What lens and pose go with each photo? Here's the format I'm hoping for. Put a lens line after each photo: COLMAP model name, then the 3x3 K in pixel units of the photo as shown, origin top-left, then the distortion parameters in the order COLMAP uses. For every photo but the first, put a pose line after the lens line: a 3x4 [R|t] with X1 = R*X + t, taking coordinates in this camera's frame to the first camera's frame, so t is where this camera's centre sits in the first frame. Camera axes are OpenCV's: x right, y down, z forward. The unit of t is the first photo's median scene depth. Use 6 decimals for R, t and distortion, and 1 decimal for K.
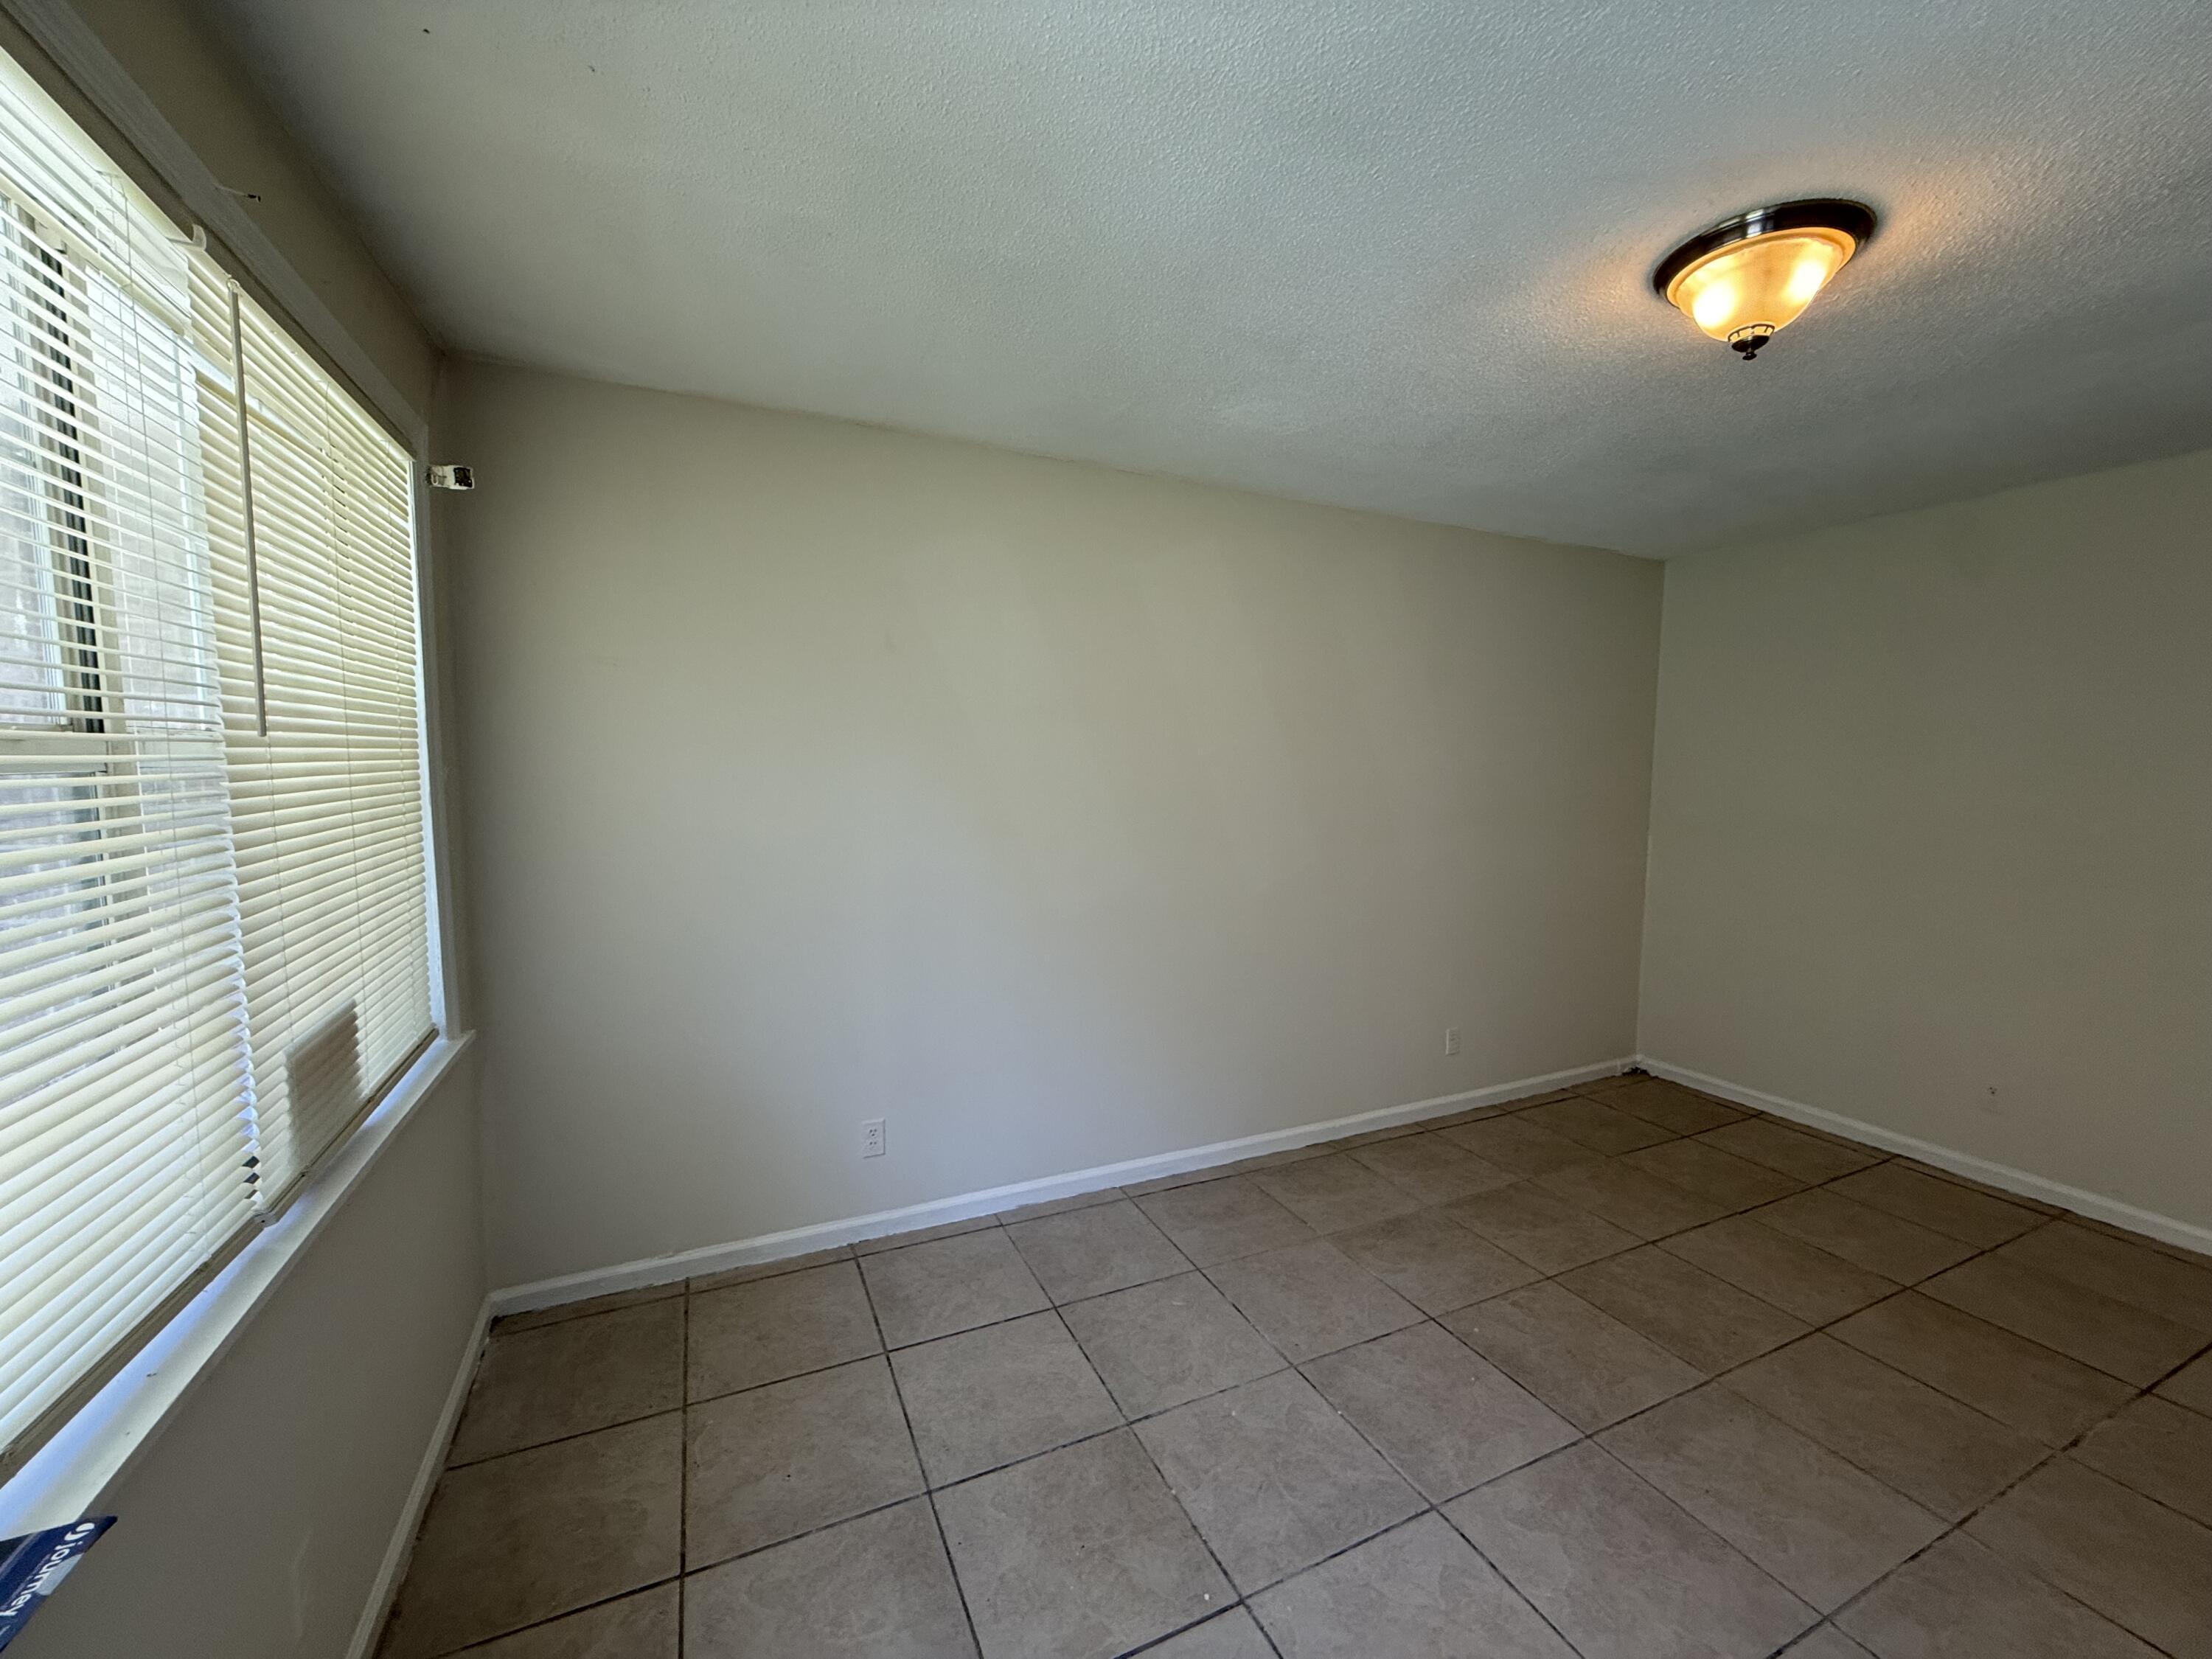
lens RADIAL K [[879.4, 0, 1106.0], [0, 879.4, 829.5], [0, 0, 1]] dist [0.000013, -0.000027]
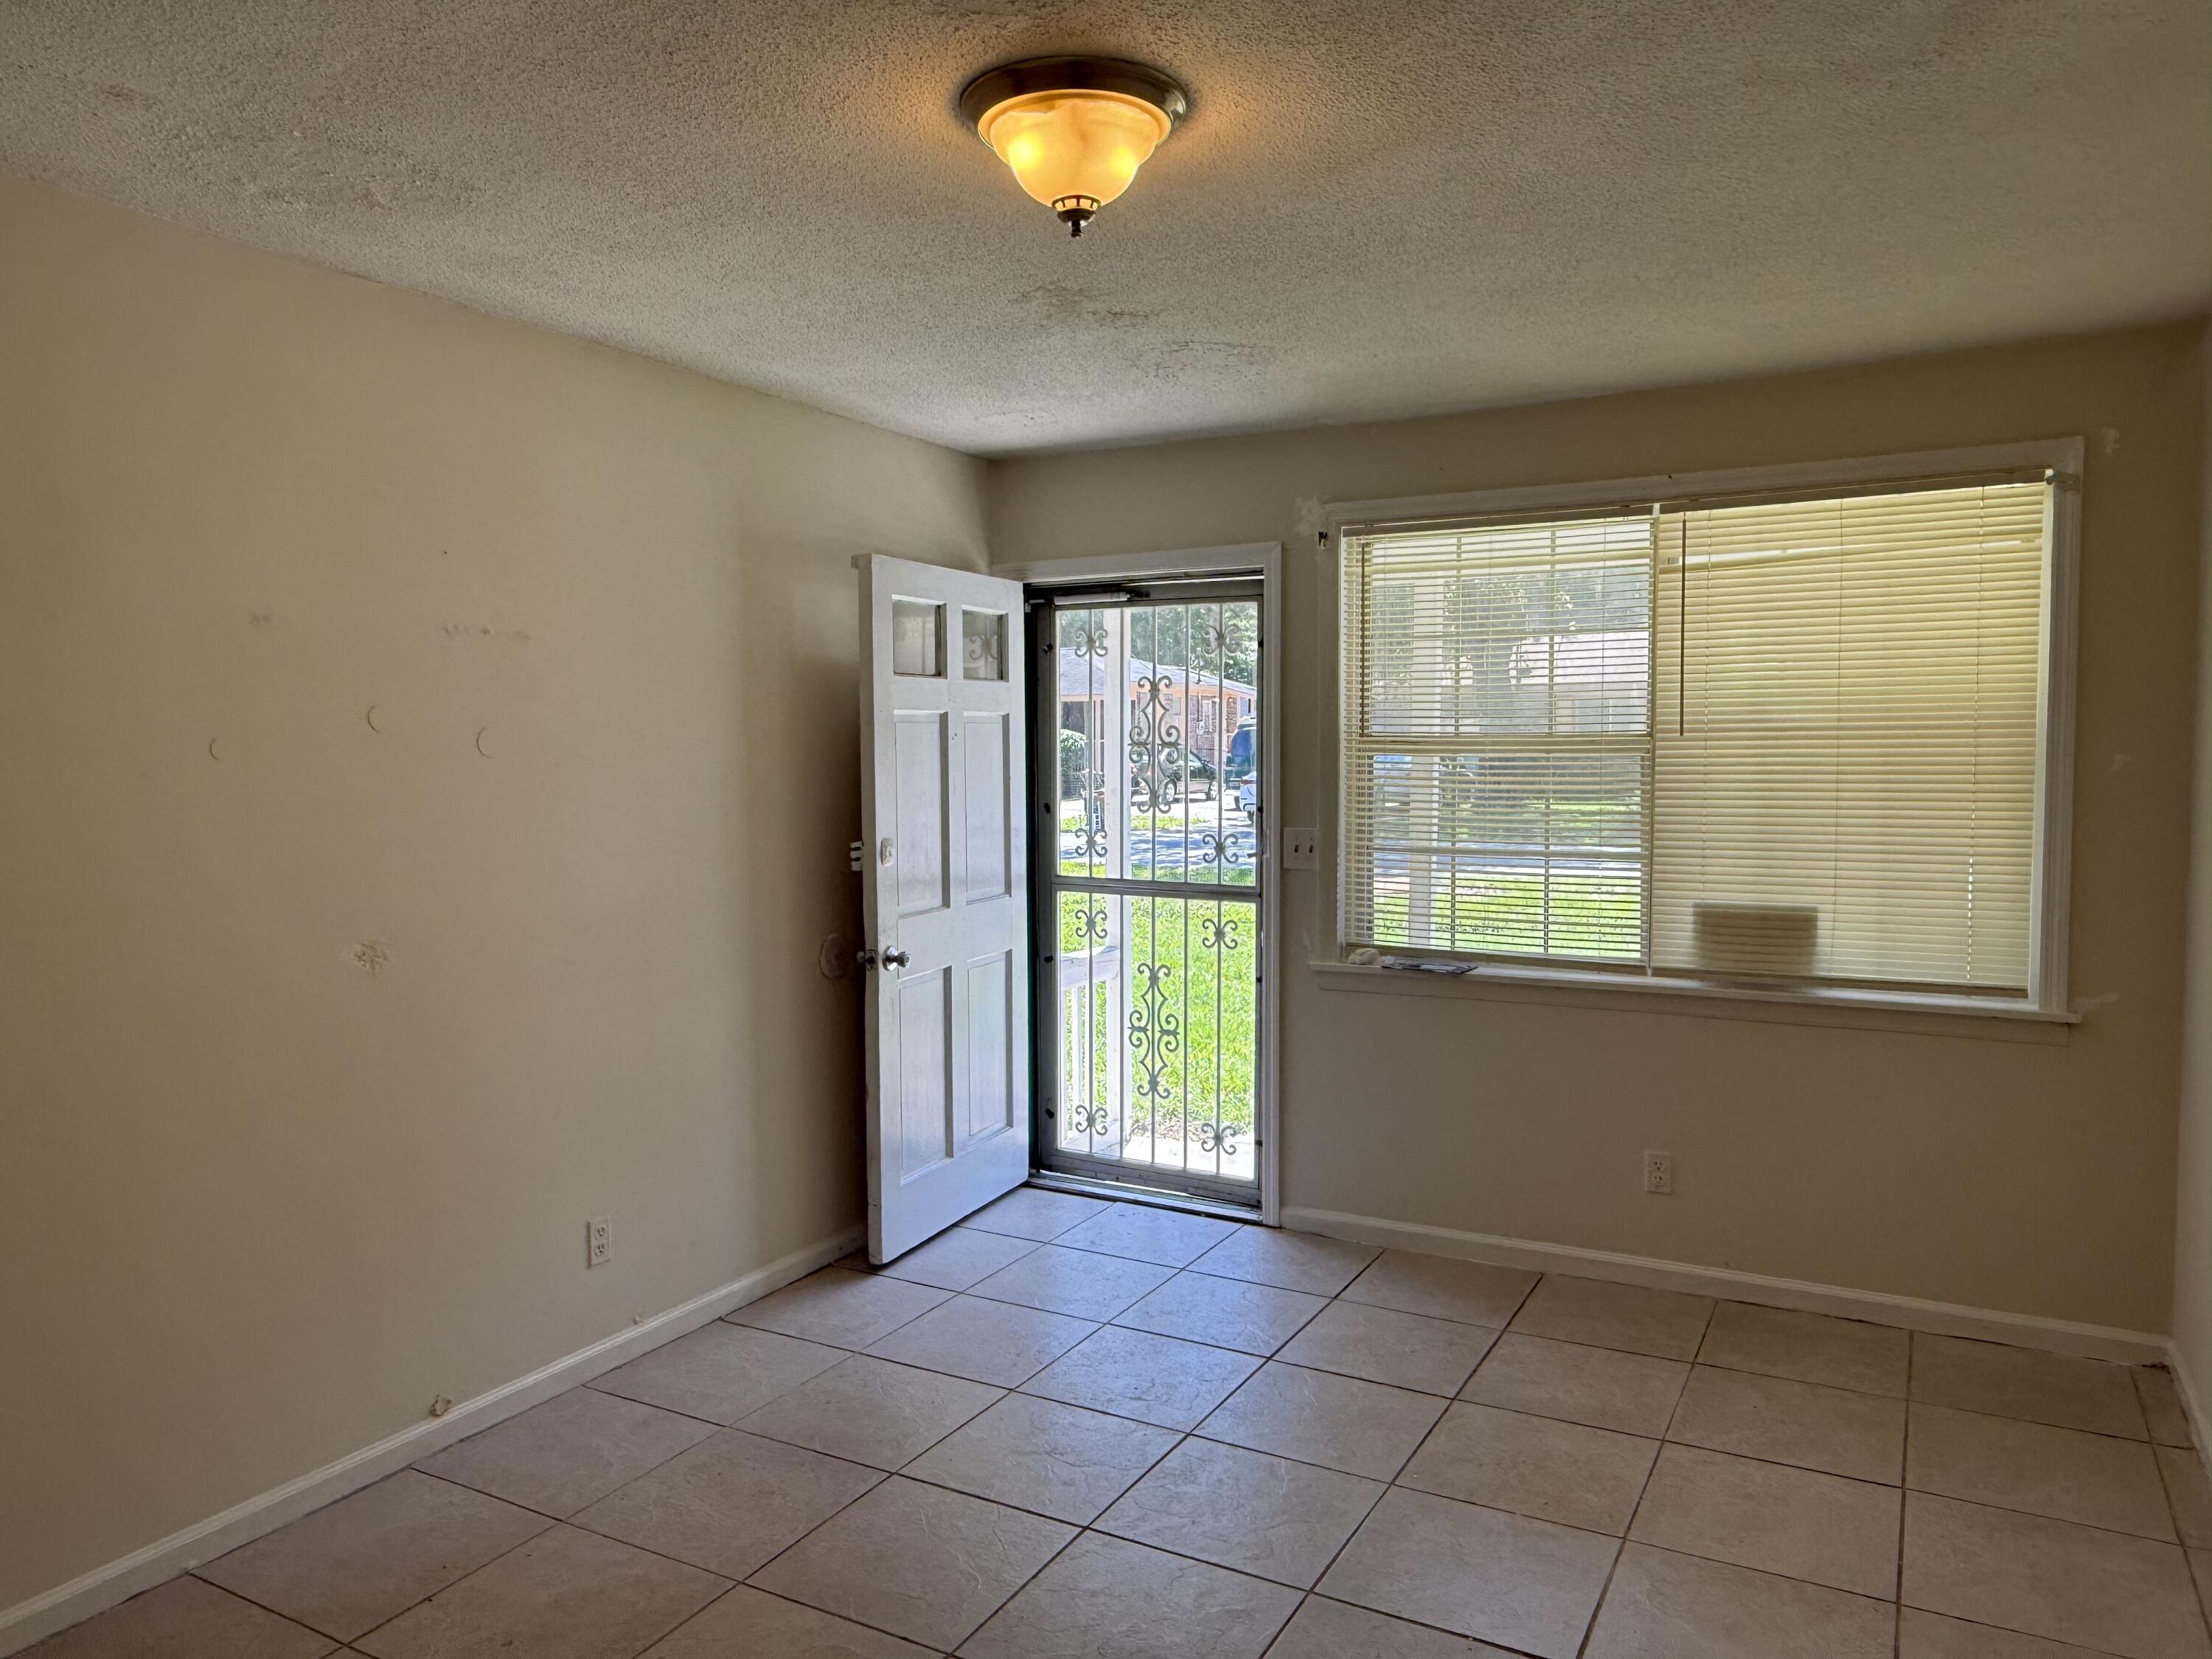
lens RADIAL K [[1484.8, 0, 1106.0], [0, 1484.8, 829.5], [0, 0, 1]] dist [-0.004196, -0.001411]
pose [[-0.811116, 0.029449, -0.584144, 0.891836], [-0.045819, 0.992463, 0.113657, -0.094090], [0.583088, 0.118954, -0.803653, 1.282912]]
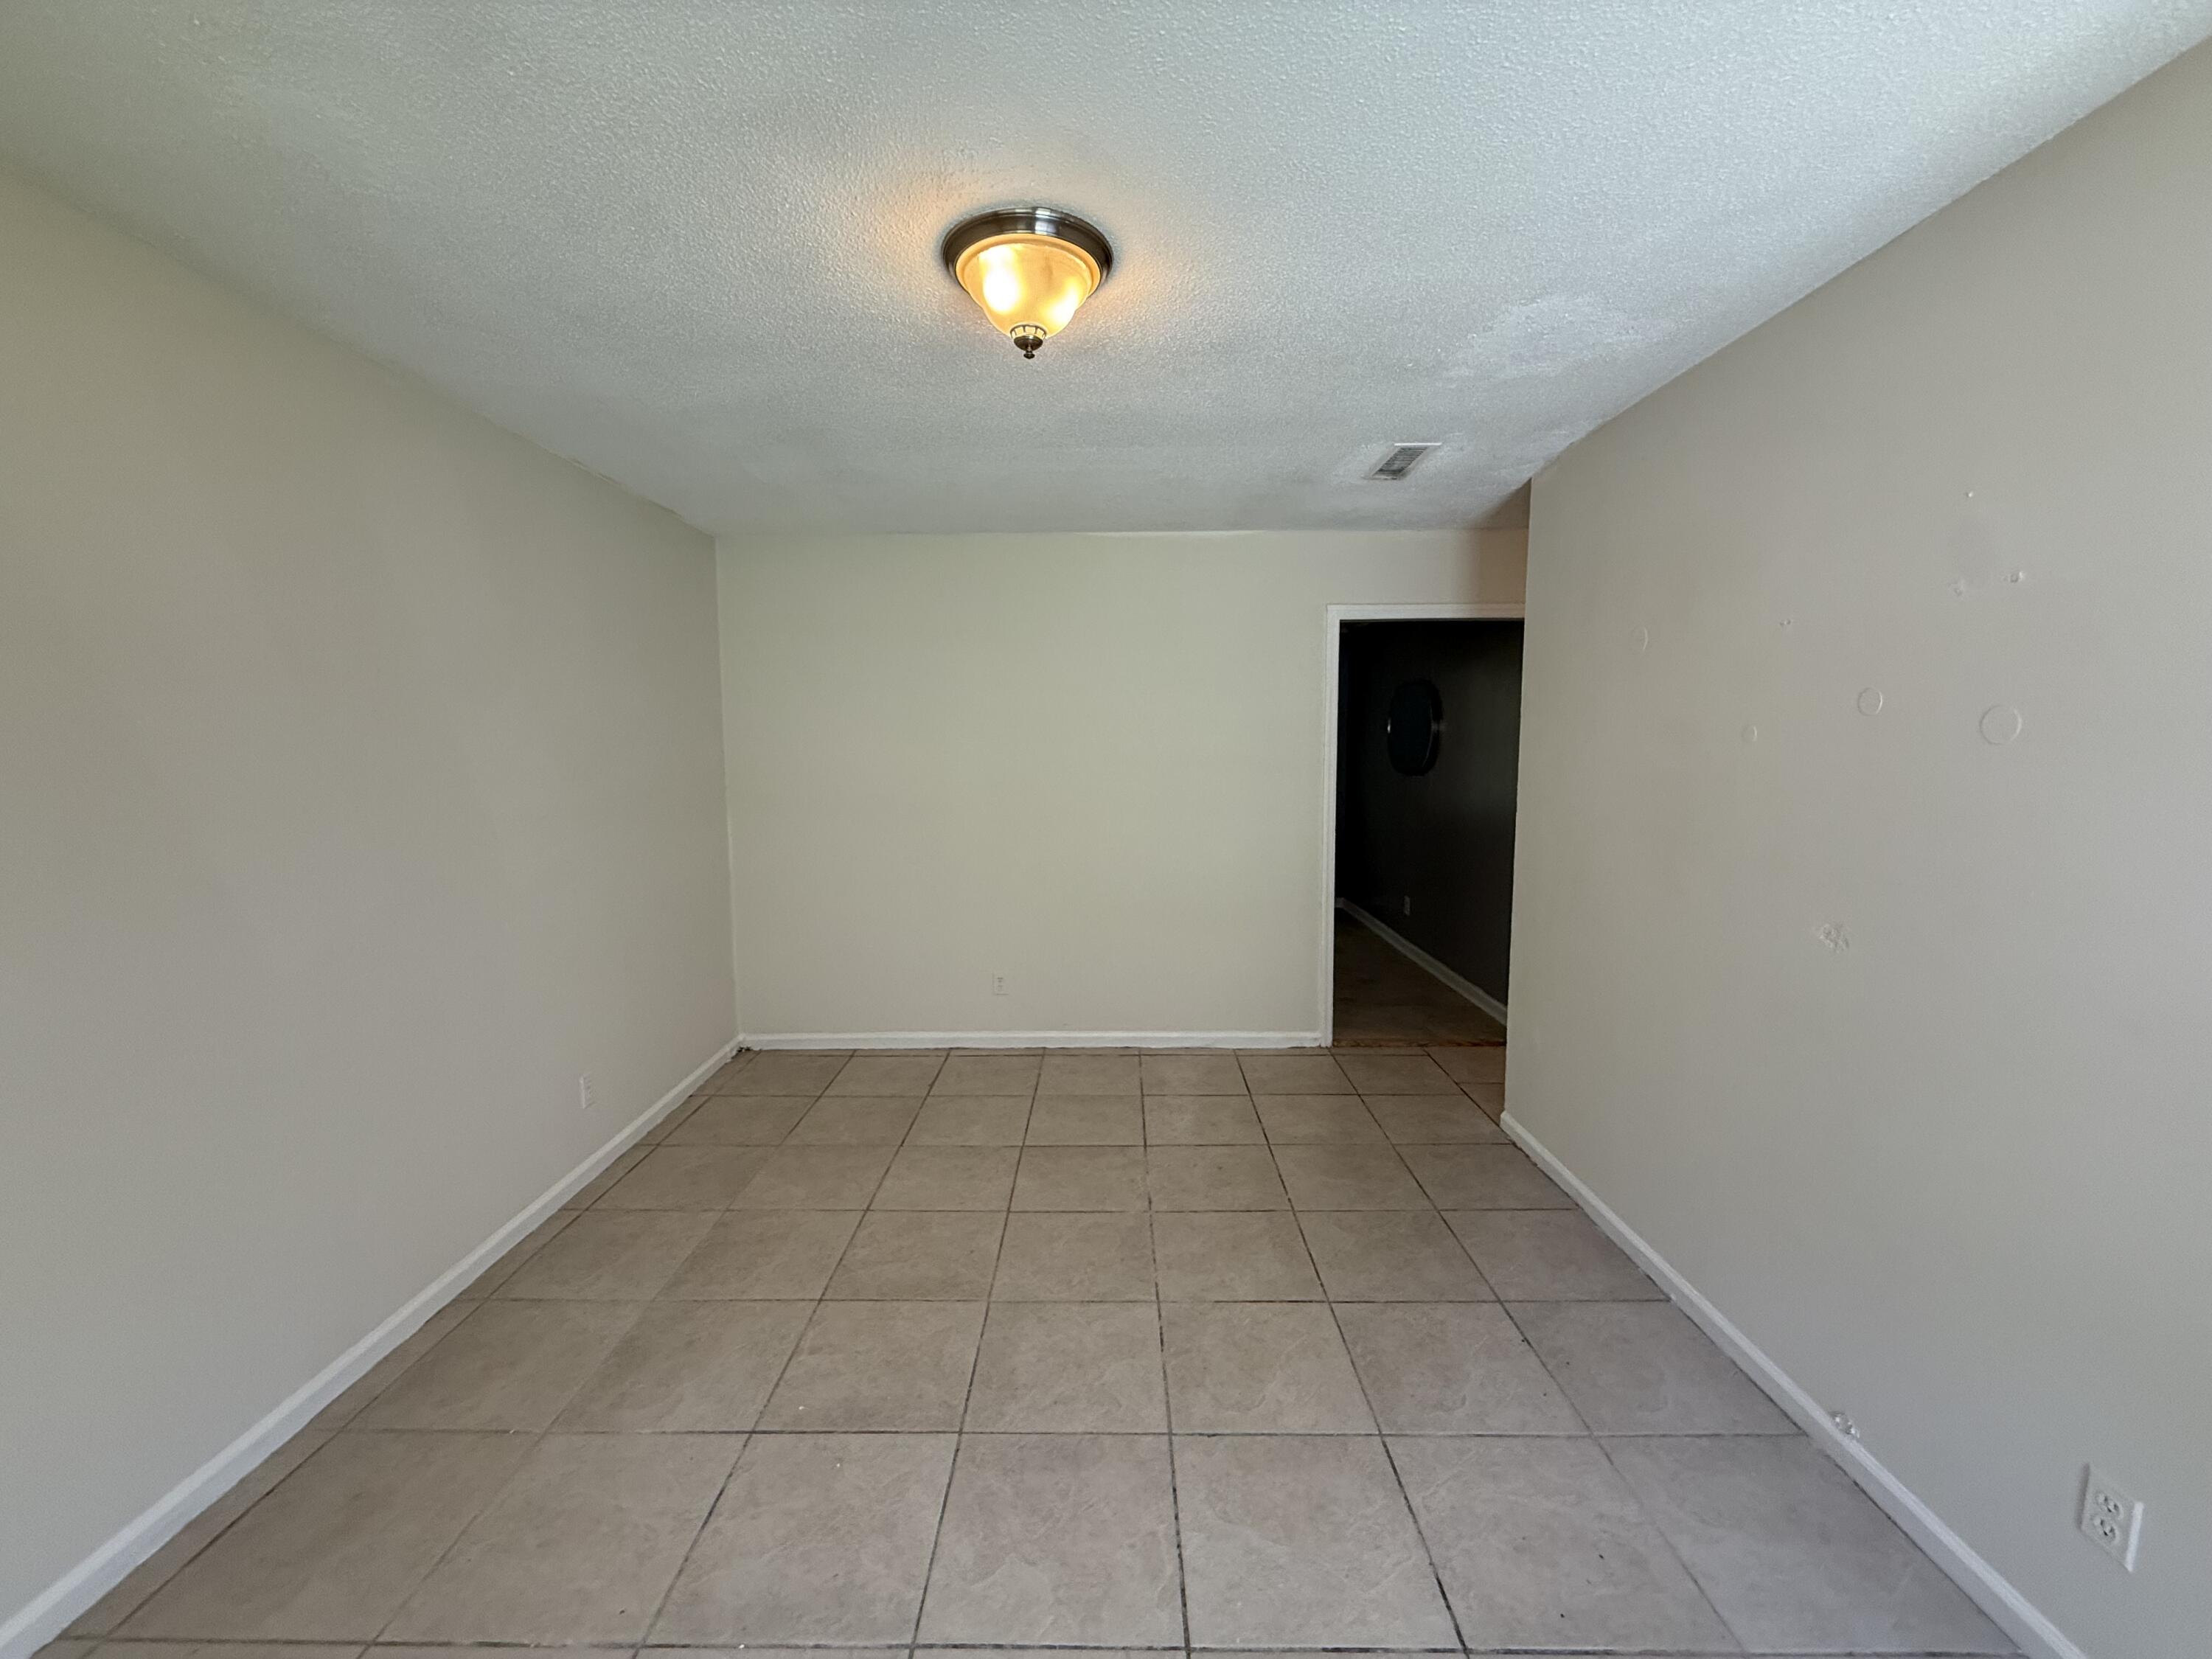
lens RADIAL K [[879.4, 0, 1106.0], [0, 879.4, 829.5], [0, 0, 1]] dist [0.000013, -0.000027]
pose [[0.435002, -0.101227, 0.894721, -0.135230], [0.080486, 0.994054, 0.073334, -0.024633], [-0.896825, 0.040112, 0.440563, 0.287294]]
